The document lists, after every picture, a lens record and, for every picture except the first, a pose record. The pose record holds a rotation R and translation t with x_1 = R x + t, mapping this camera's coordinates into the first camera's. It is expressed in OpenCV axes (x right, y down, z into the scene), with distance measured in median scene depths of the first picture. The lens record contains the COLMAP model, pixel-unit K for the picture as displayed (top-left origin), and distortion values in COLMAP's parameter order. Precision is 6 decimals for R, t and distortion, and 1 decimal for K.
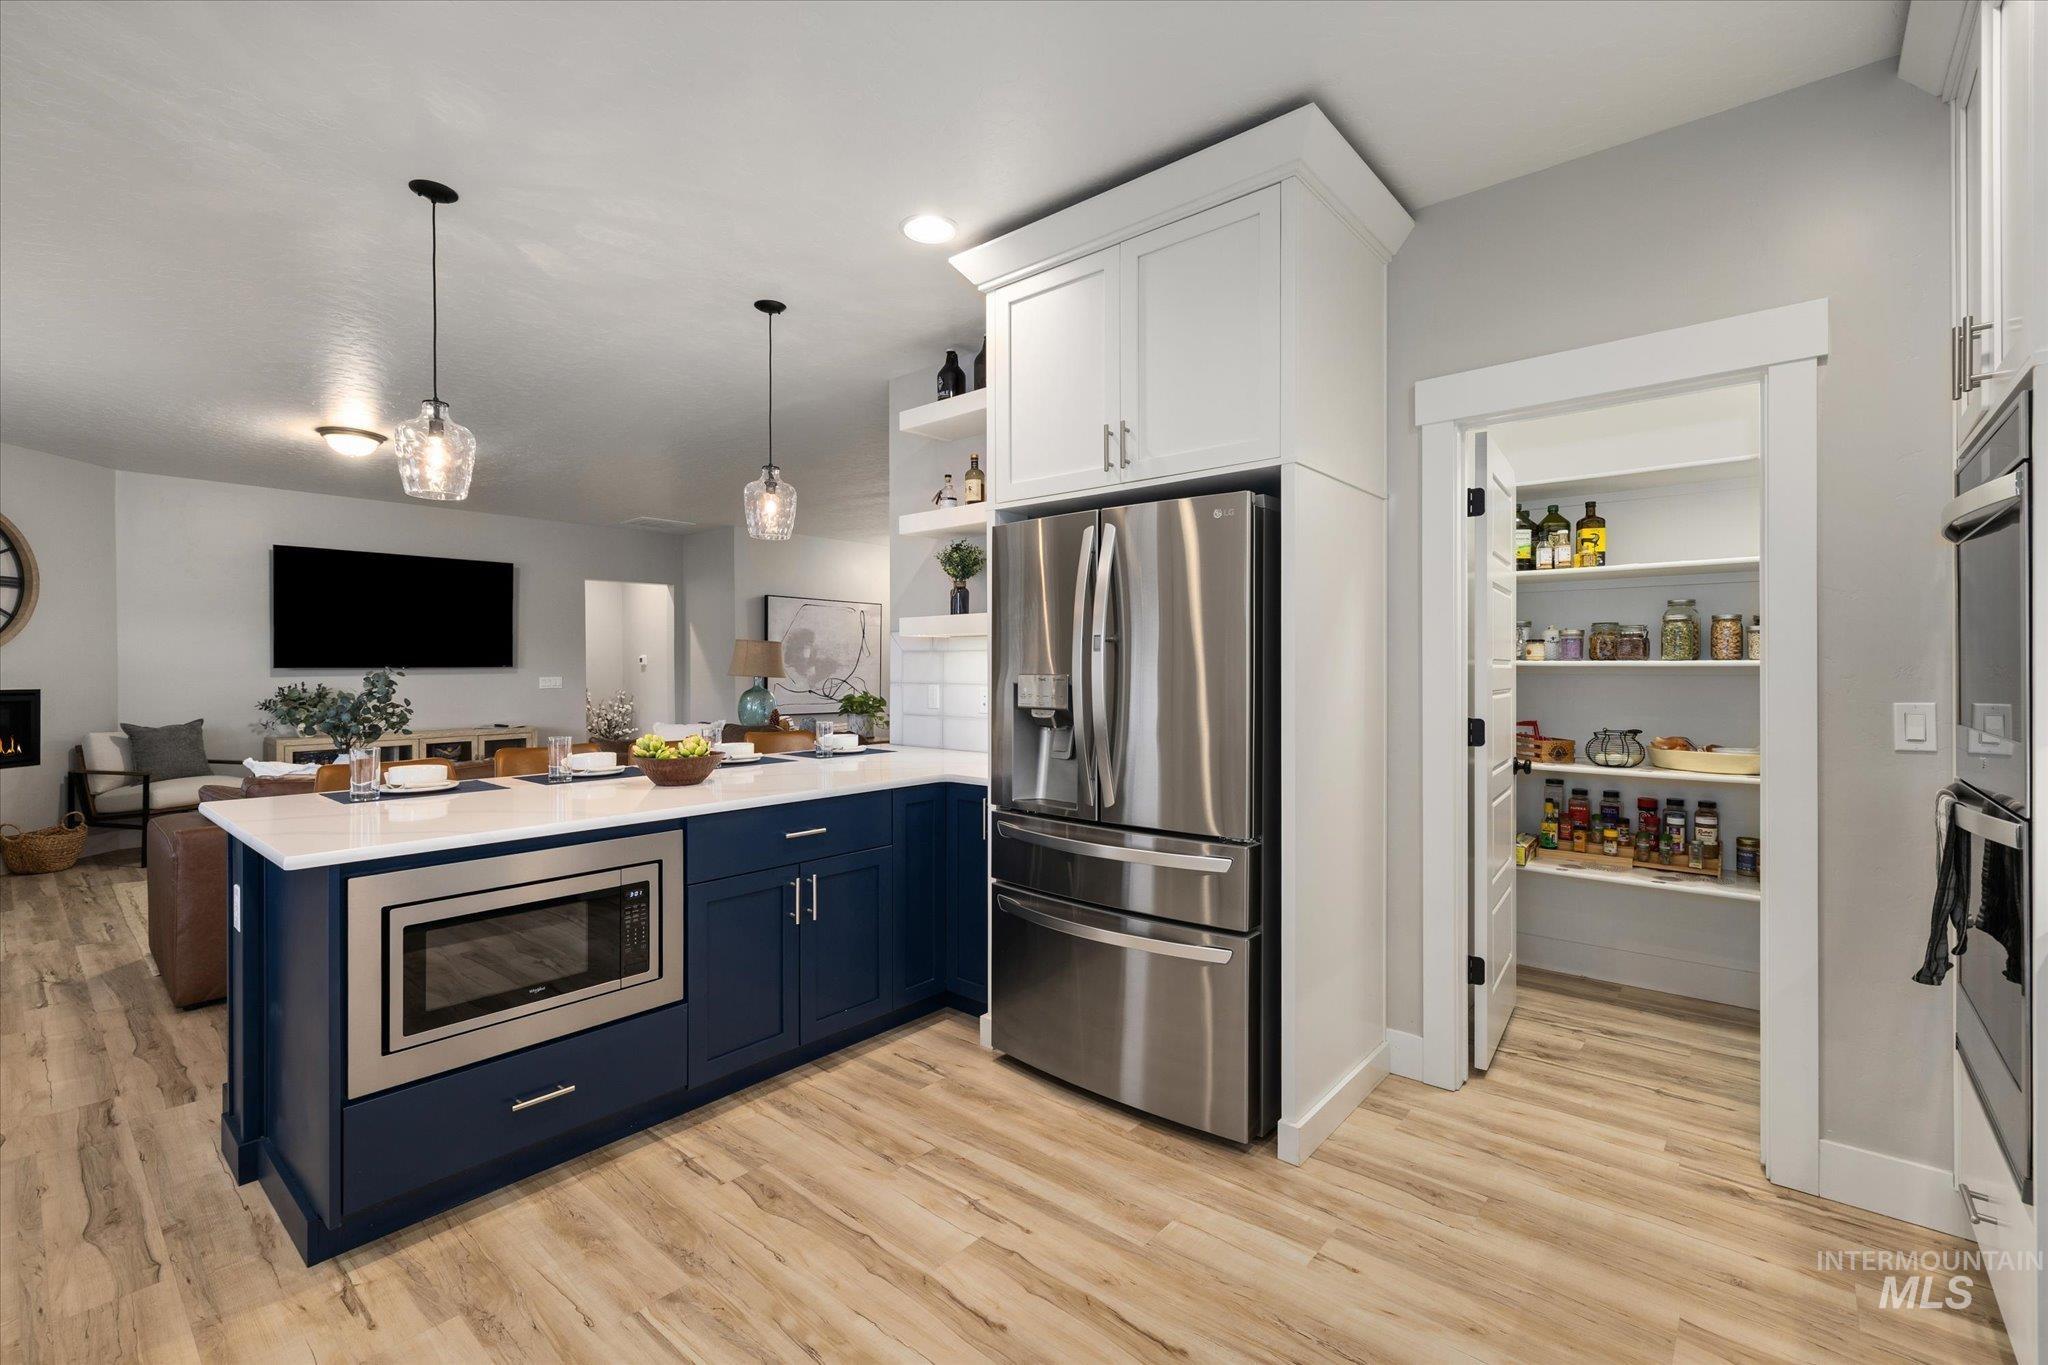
lens RADIAL K [[873.1, 0, 1036.6], [0, 873.1, 670.7], [0, 0, 1]] dist [-0.001125, 0.000044]
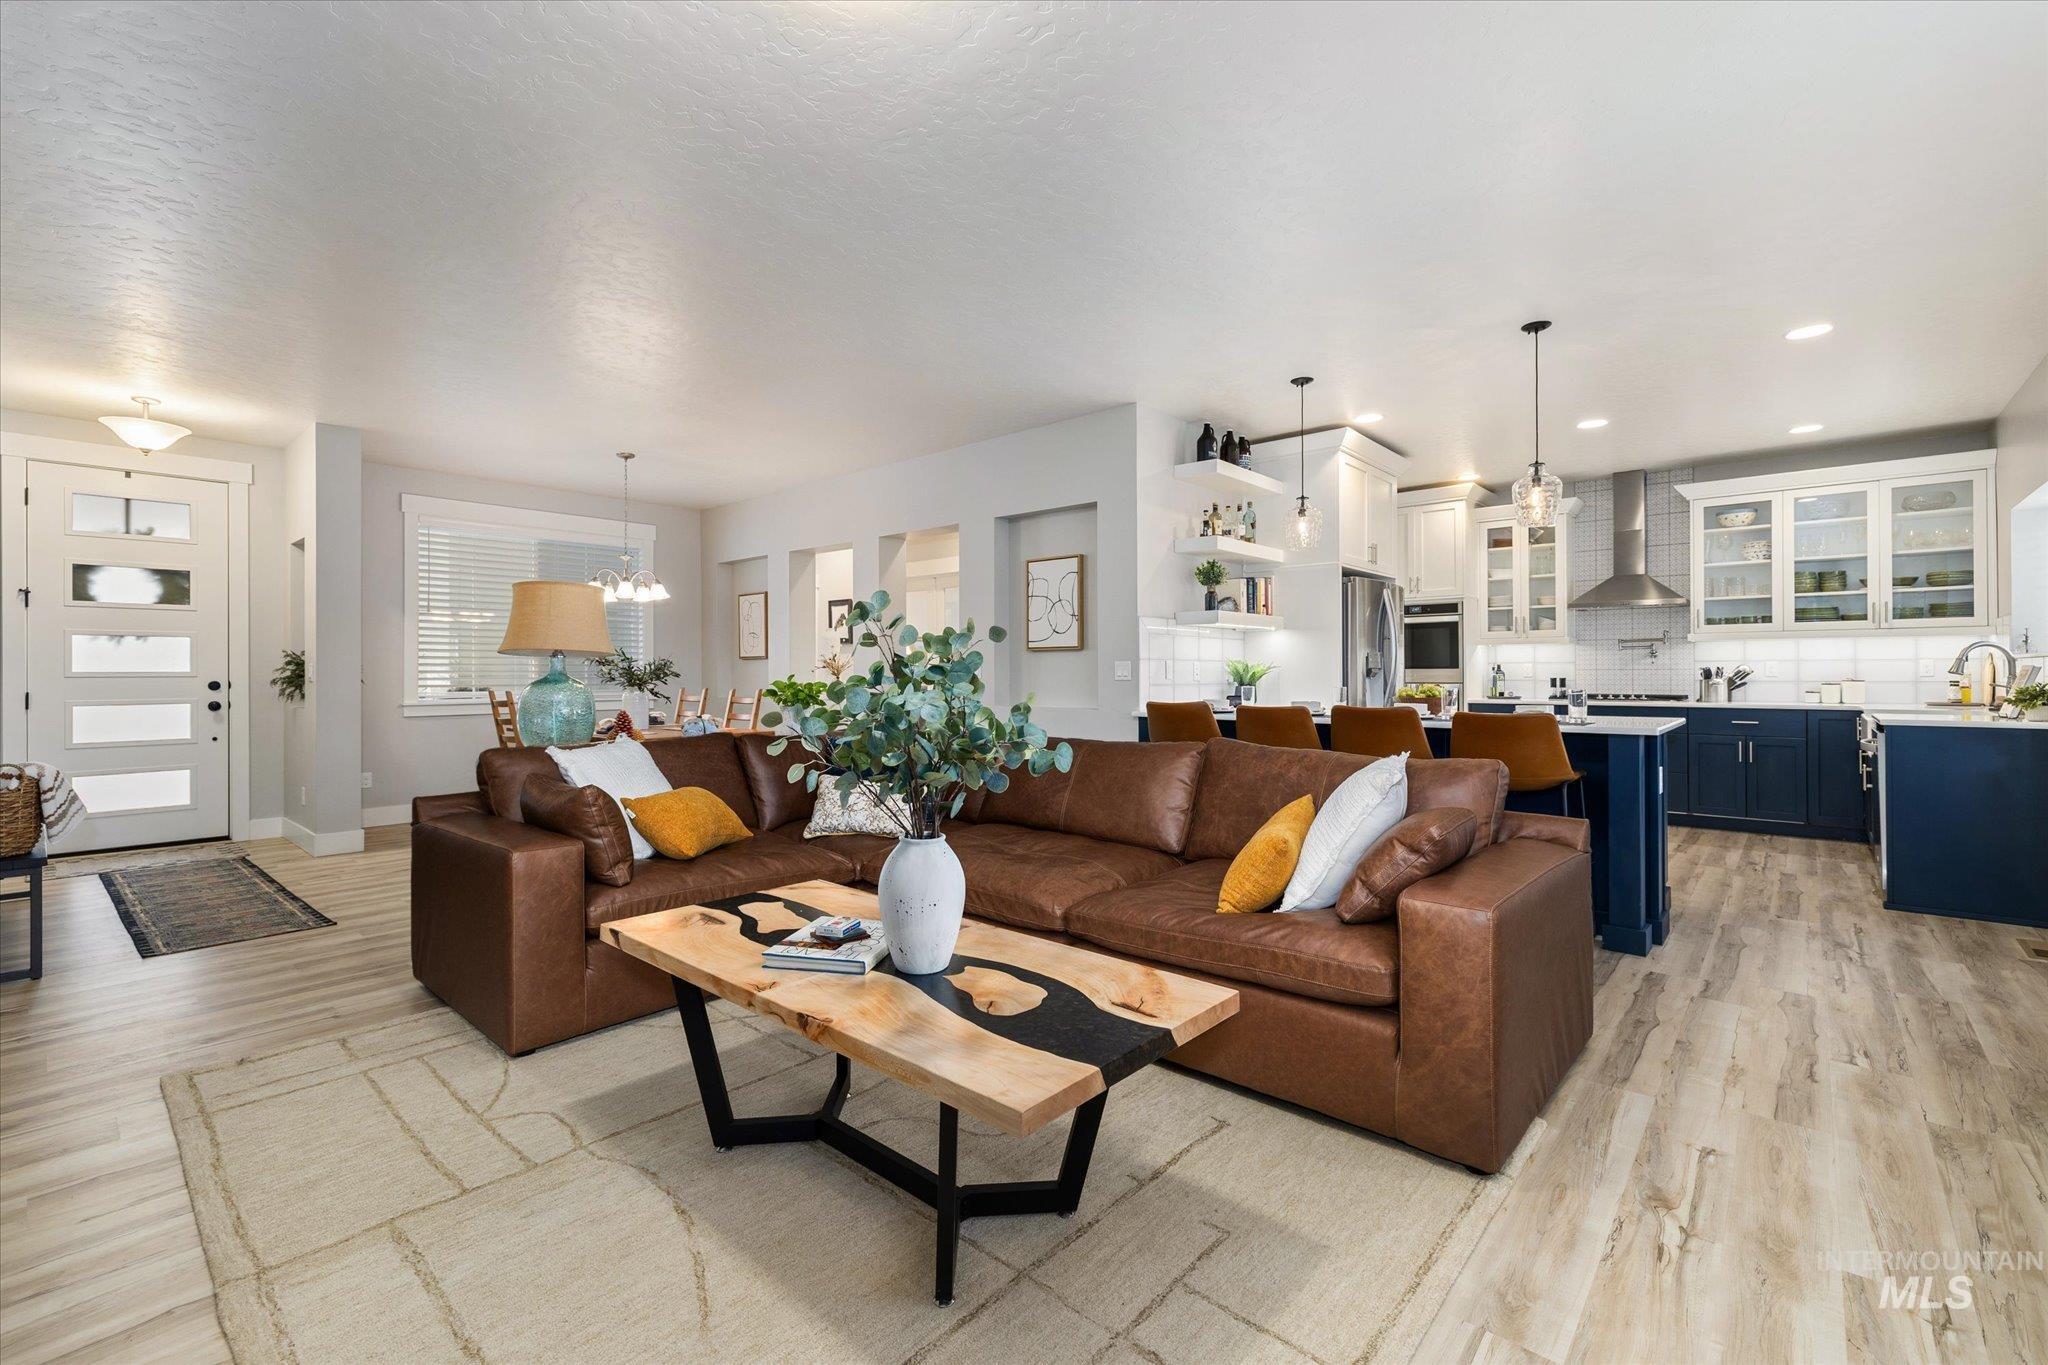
lens RADIAL K [[898.1, 0, 1016.0], [0, 898.1, 670.0], [0, 0, 1]] dist [0.004108, 0.000825]
pose [[0.022800, 0.003753, 0.999733, -2.563553], [0.006584, 0.999971, -0.003904, 0.057722], [-0.999718, 0.006671, 0.022775, 2.108393]]
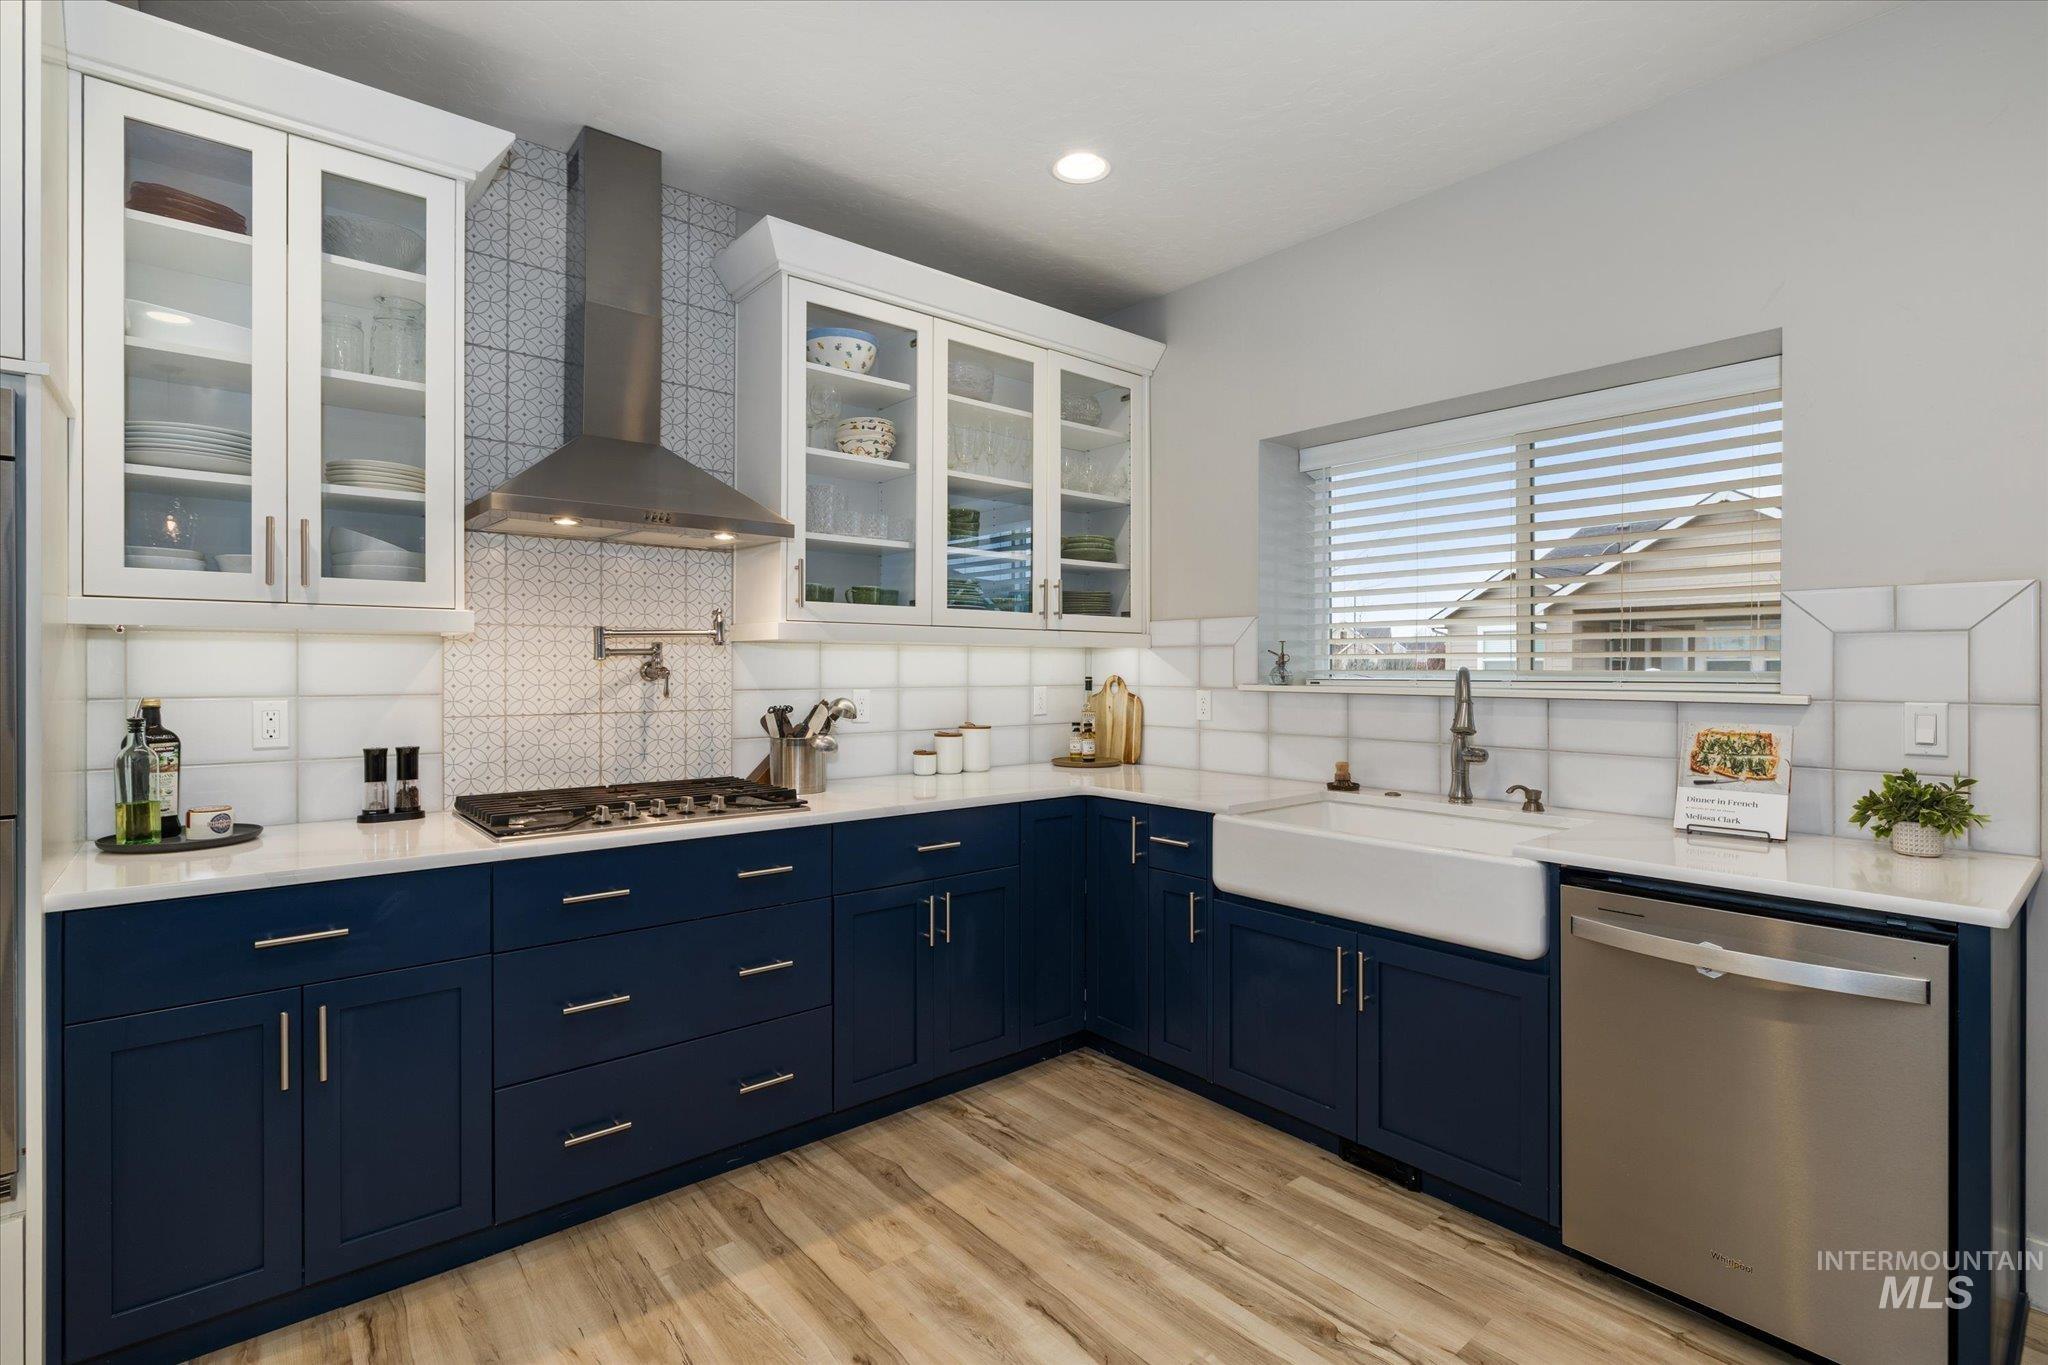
lens RADIAL K [[956.4, 0, 1025.6], [0, 956.4, 671.4], [0, 0, 1]] dist [-0.009337, 0.001965]
pose [[-0.985236, -0.002988, 0.171174, -0.136706], [-0.001677, 0.999968, 0.007801, -0.003387], [-0.171192, 0.007399, -0.985210, 1.118999]]
